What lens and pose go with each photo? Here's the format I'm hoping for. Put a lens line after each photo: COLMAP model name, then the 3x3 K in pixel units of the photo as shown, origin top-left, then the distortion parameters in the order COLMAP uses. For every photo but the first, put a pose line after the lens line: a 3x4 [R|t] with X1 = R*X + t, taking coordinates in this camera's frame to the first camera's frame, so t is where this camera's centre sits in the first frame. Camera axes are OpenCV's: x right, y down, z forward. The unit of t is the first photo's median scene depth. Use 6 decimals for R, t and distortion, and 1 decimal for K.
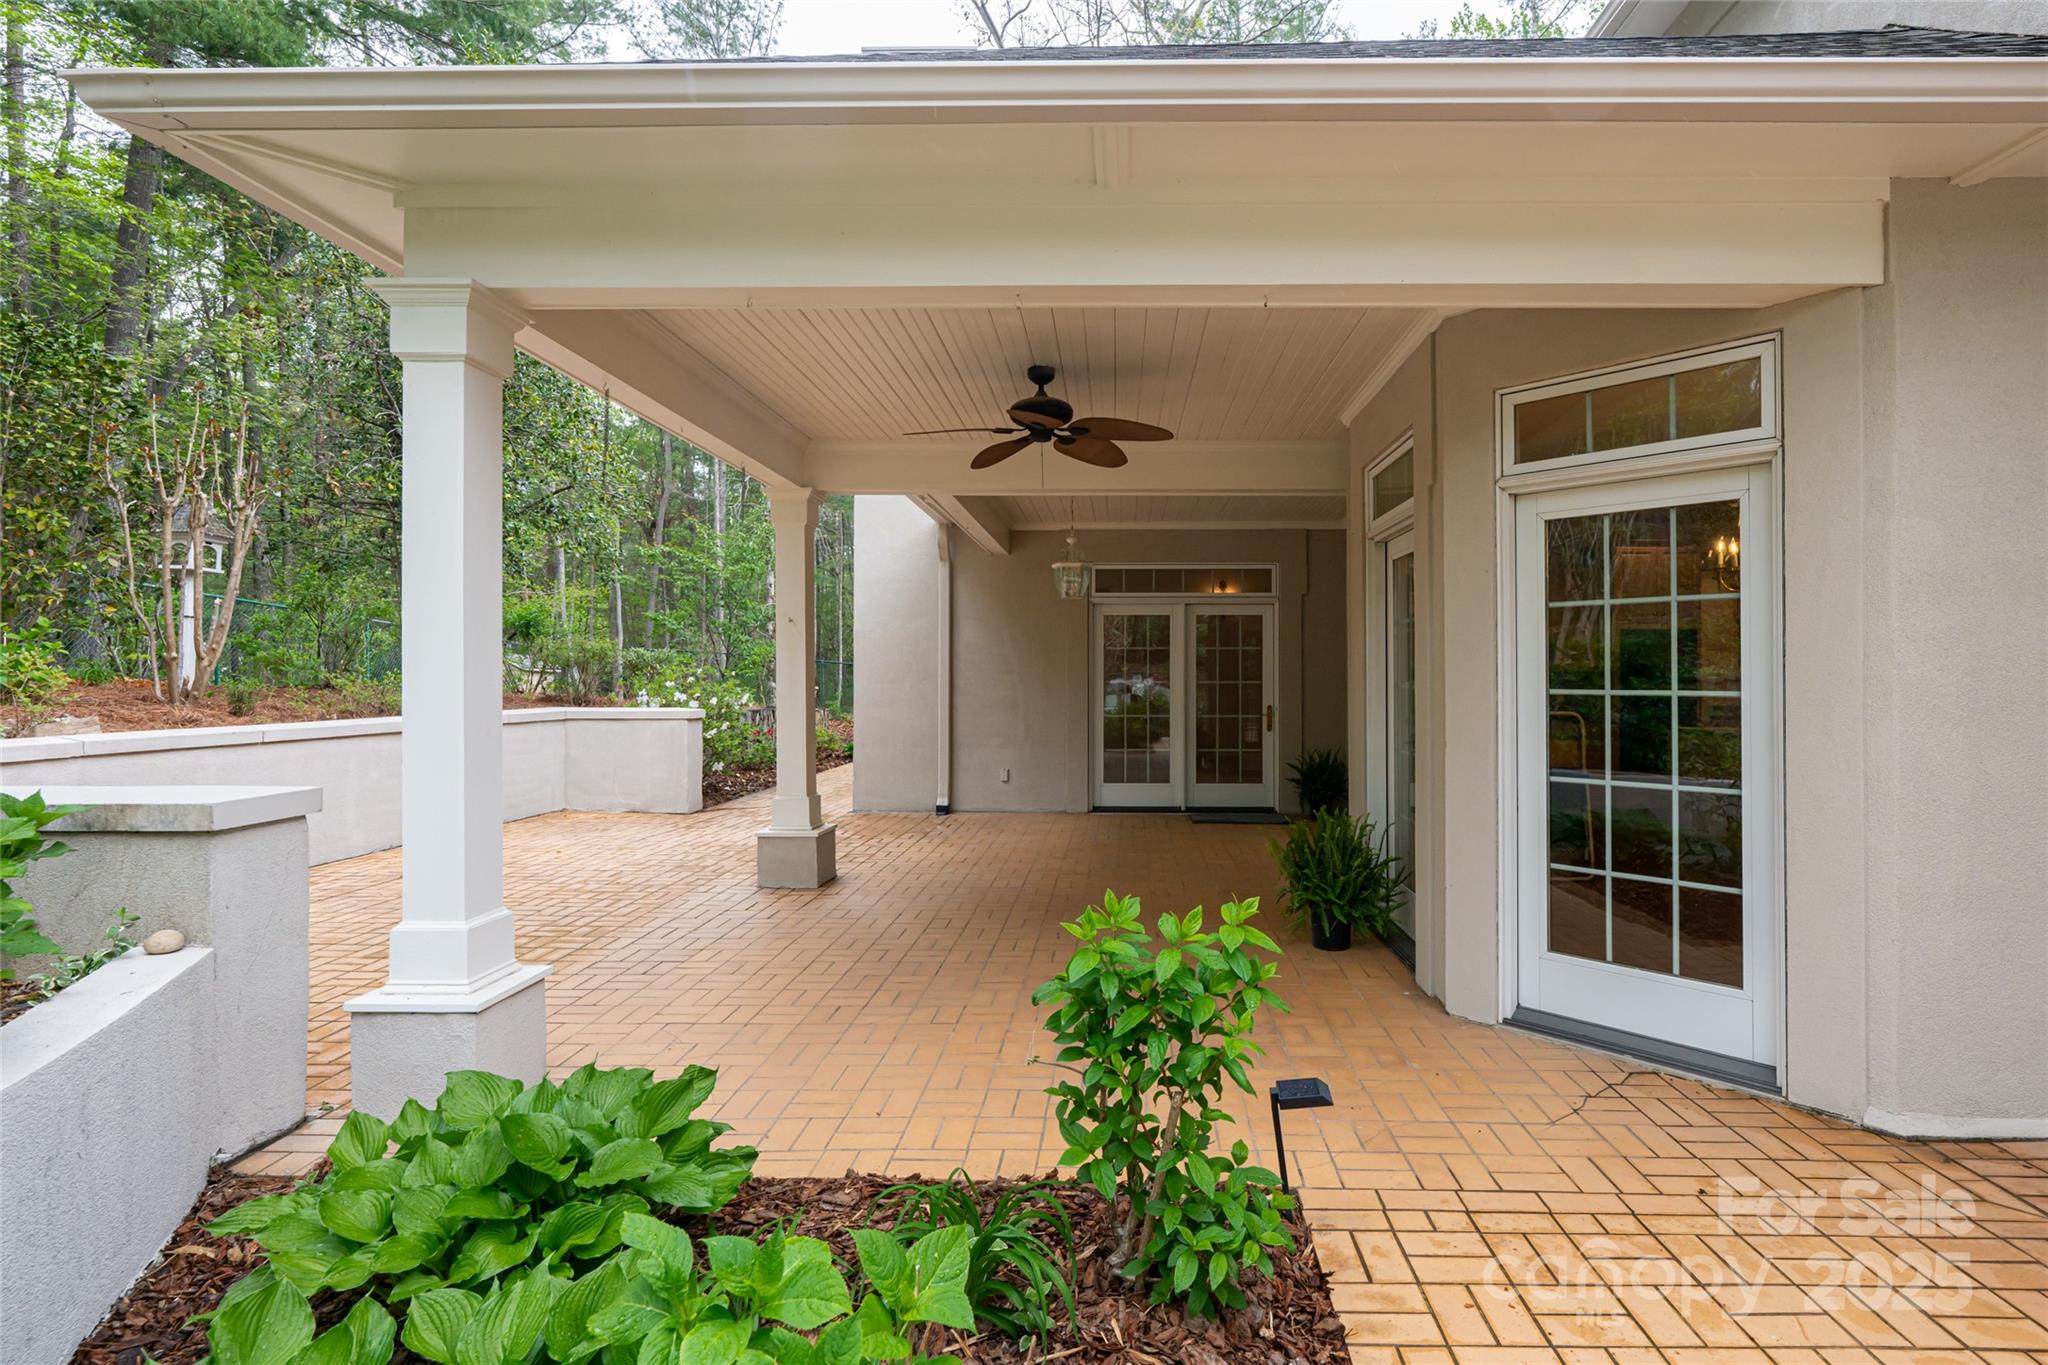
lens RADIAL K [[829.5, 0, 1024.0], [0, 829.5, 682.5], [0, 0, 1]] dist [0.000283, 0.000080]
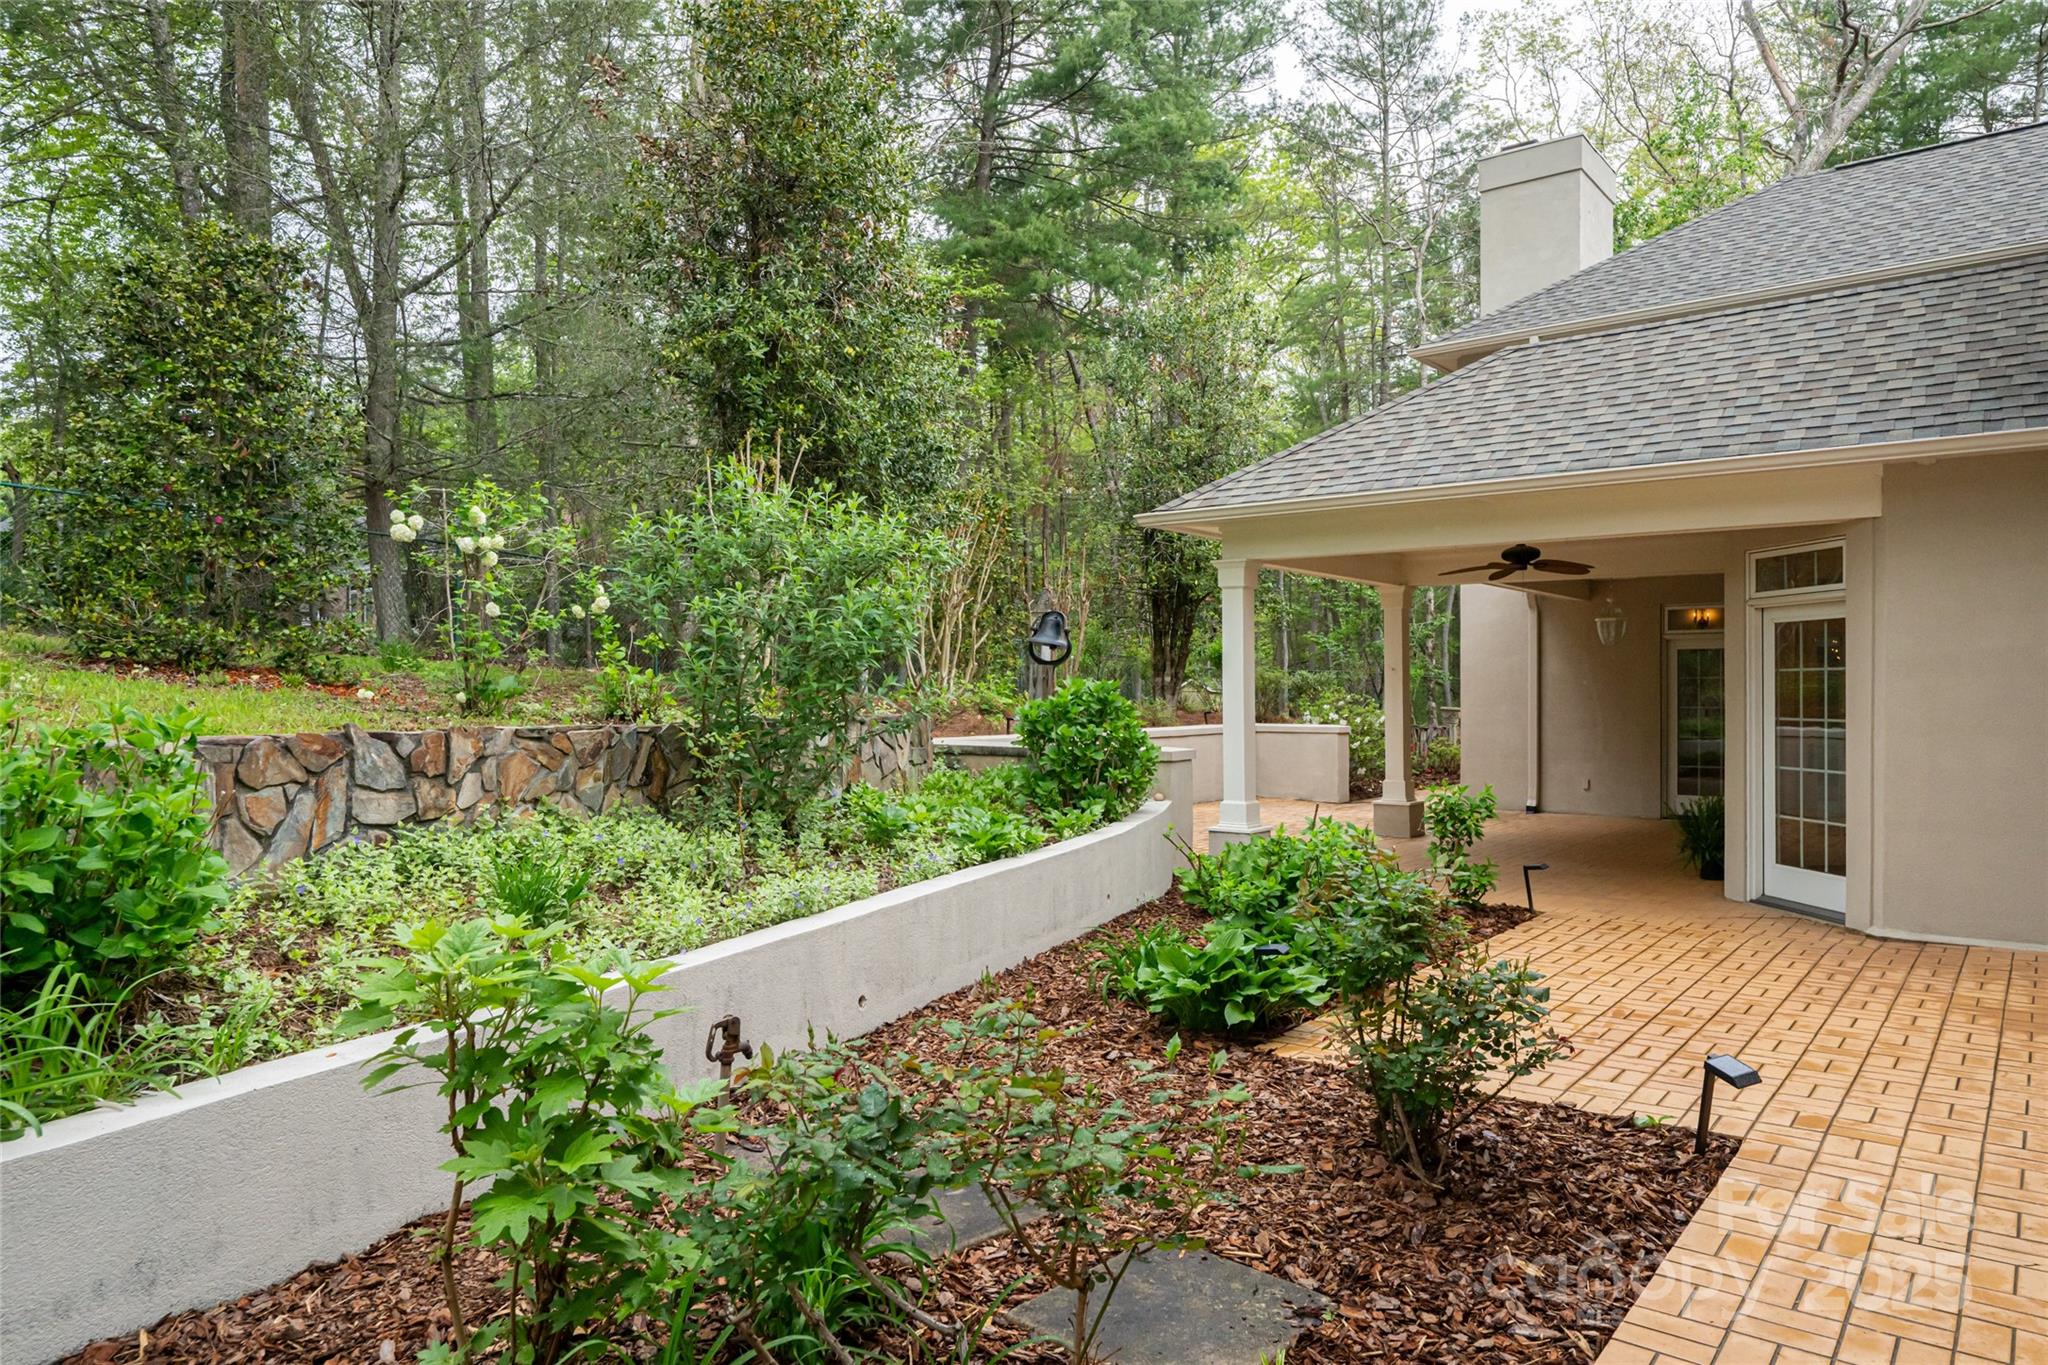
lens RADIAL K [[1294.0, 0, 1024.0], [0, 1294.0, 682.5], [0, 0, 1]] dist [0.001114, 0.000287]
pose [[0.799055, -0.006329, -0.601224, 0.458232], [0.001008, 0.999957, -0.009188, -0.019564], [0.601256, 0.006736, 0.799028, -1.000164]]
